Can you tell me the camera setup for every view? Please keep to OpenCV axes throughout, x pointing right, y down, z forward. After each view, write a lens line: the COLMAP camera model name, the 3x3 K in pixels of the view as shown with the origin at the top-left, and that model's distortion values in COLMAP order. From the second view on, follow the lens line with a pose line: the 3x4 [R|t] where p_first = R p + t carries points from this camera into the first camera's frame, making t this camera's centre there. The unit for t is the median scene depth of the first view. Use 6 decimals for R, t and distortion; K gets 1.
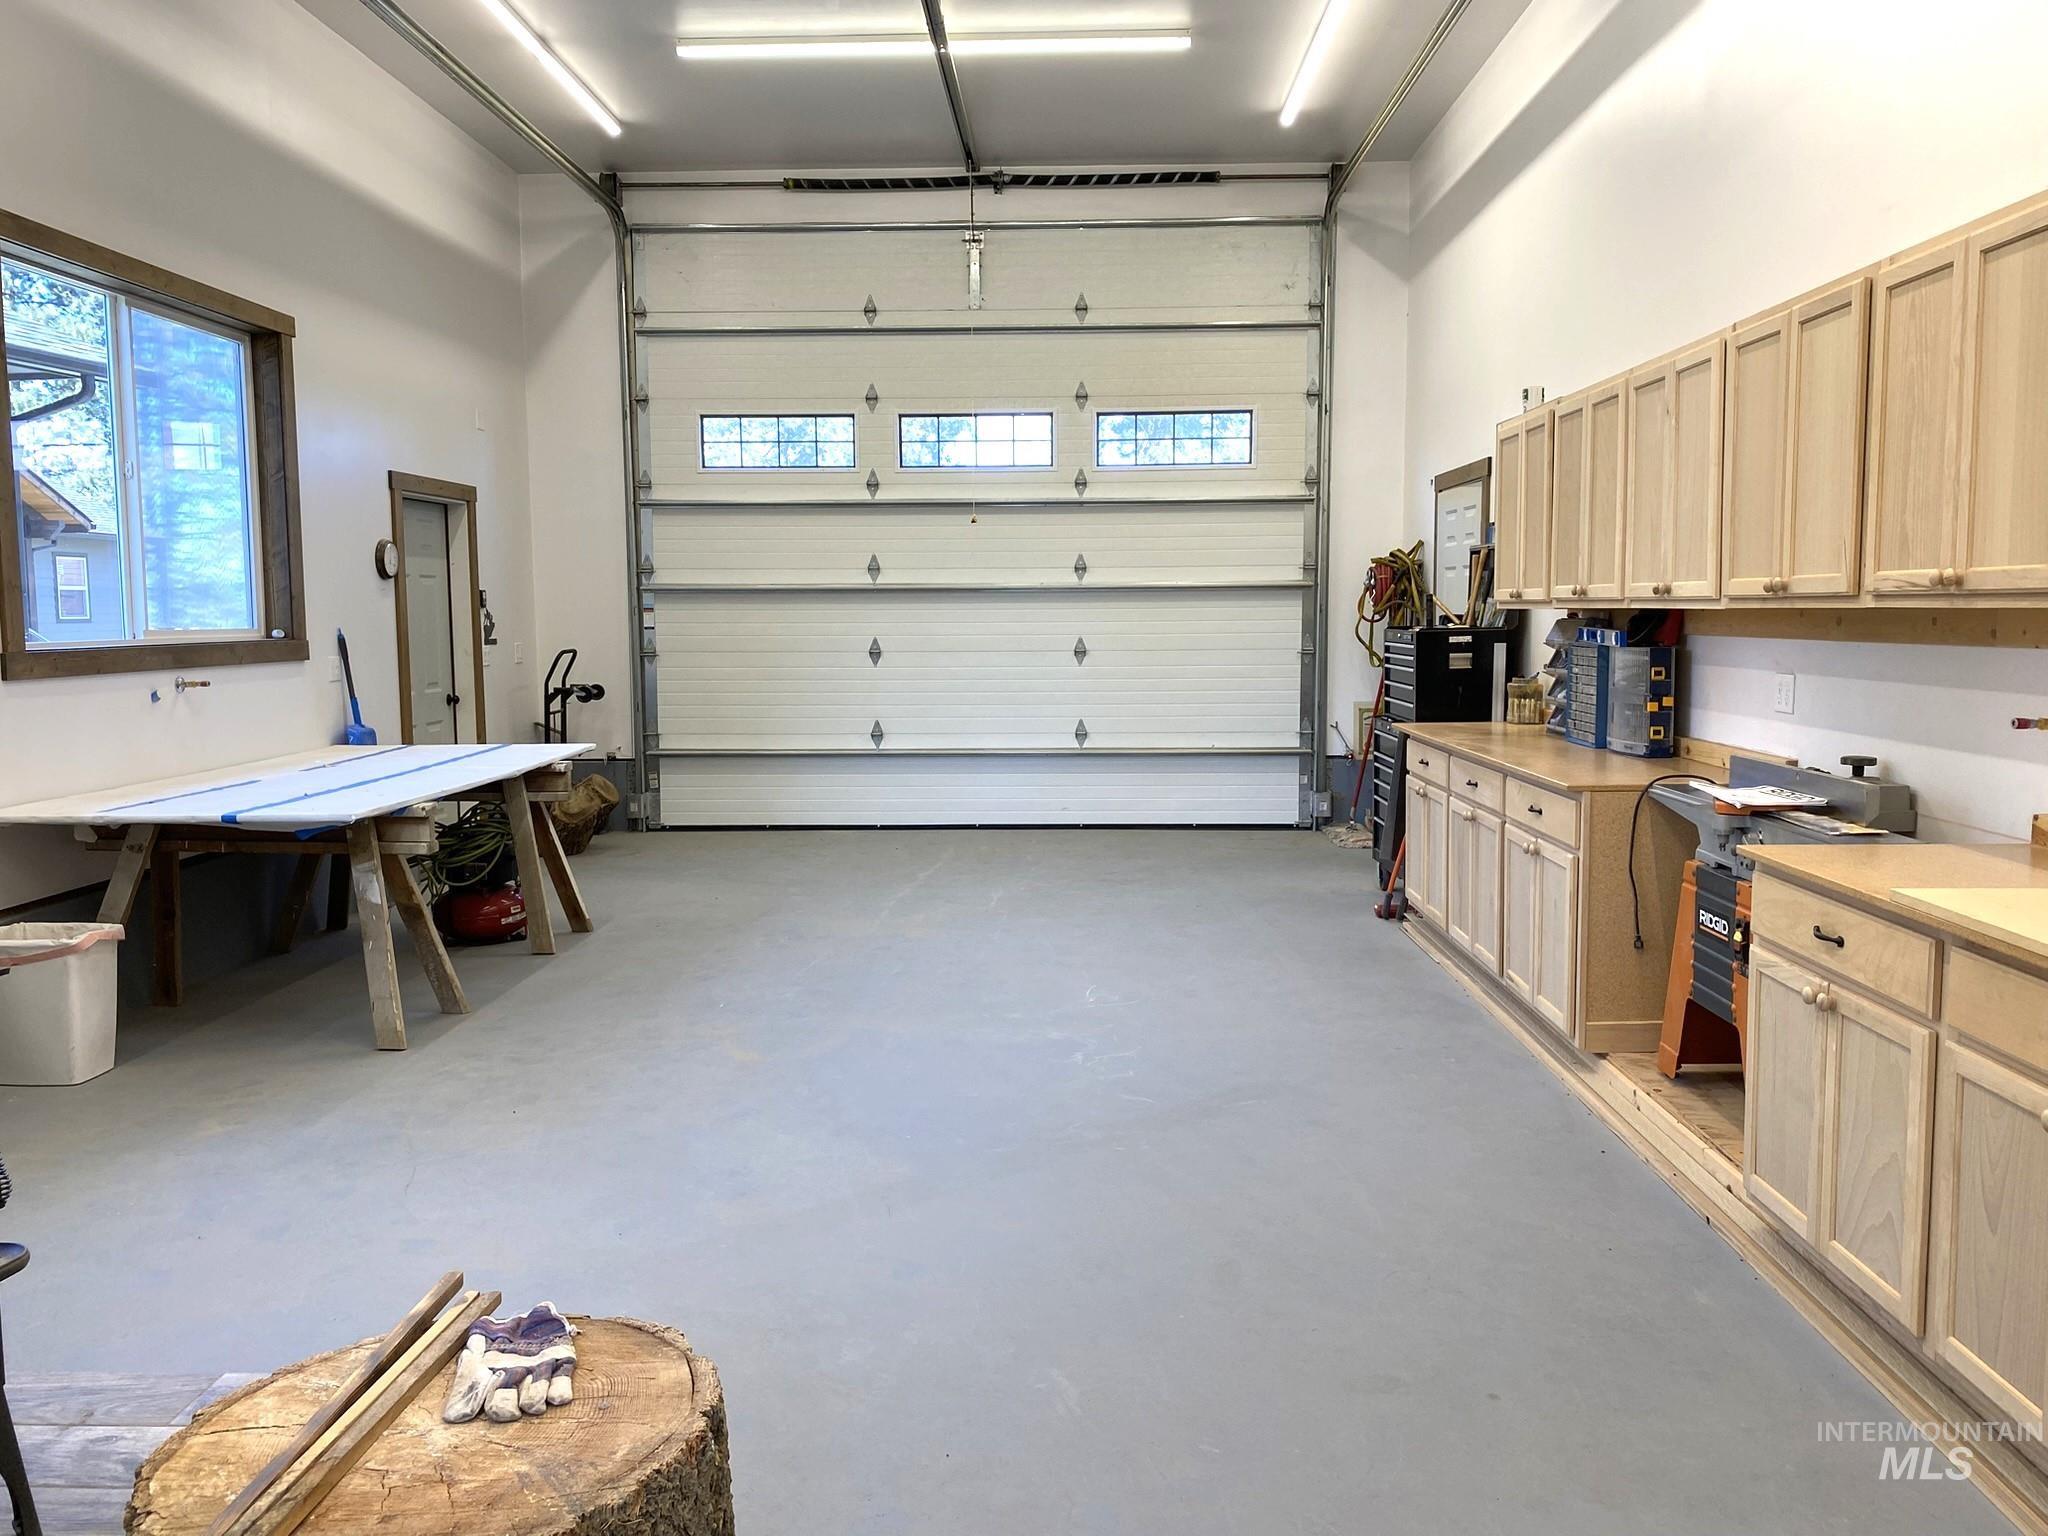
lens RADIAL K [[1546.5, 0, 1024.0], [0, 1546.5, 768.0], [0, 0, 1]] dist [-0.093301, 0.000061]
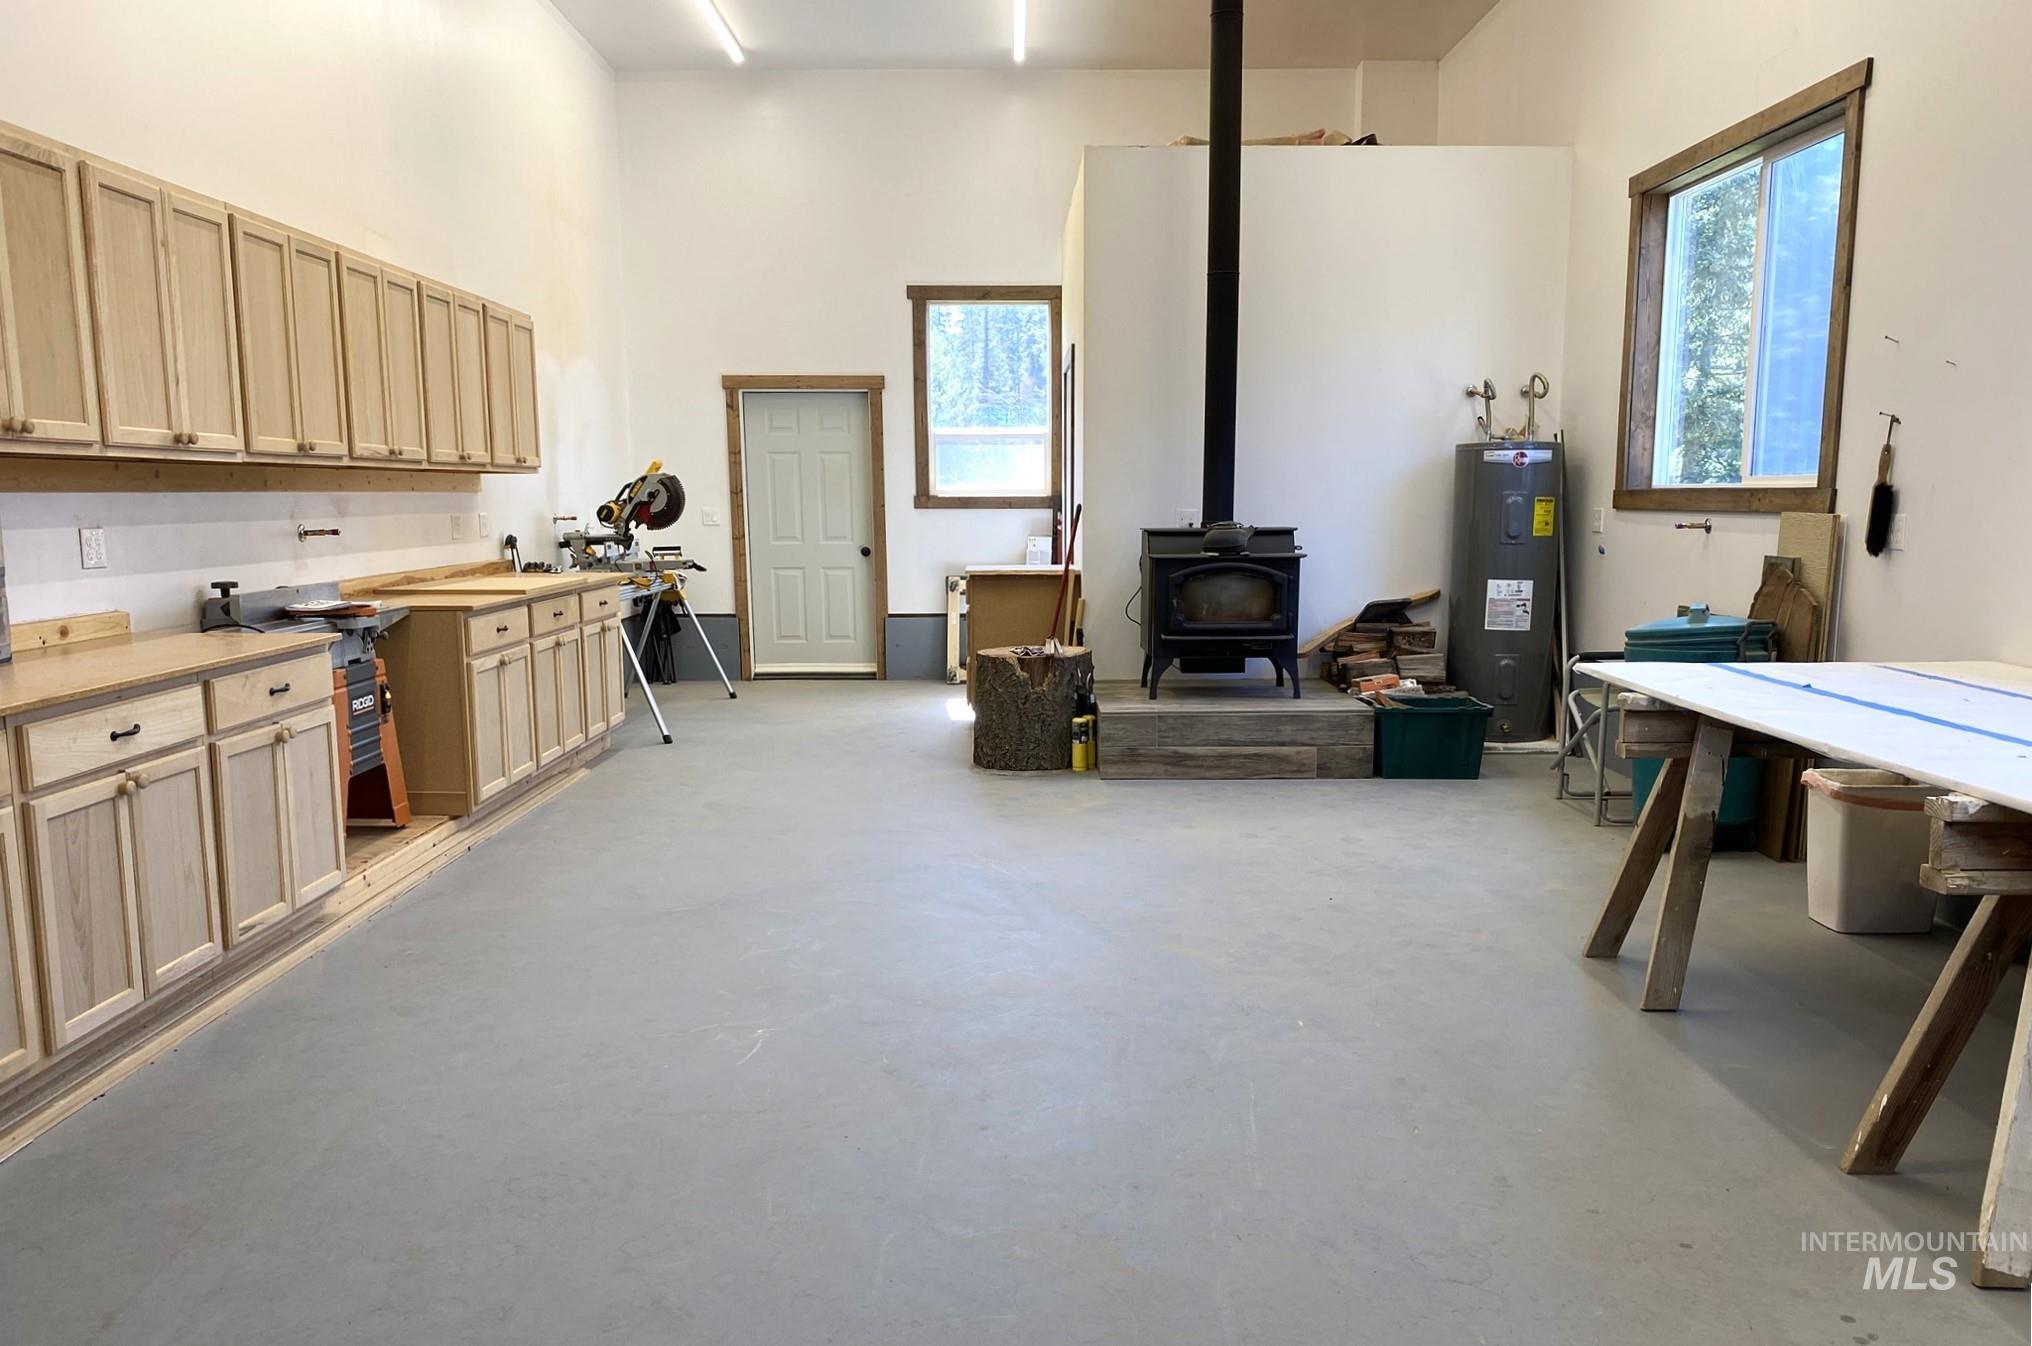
lens RADIAL K [[1421.0, 0, 1016.0], [0, 1421.0, 673.0], [0, 0, 1]] dist [0.004768, 0.001576]
pose [[-0.998952, 0.012705, -0.043961, -0.051326], [0.002740, 0.975566, 0.219688, -0.168484], [0.045678, 0.219338, -0.974579, 1.914058]]
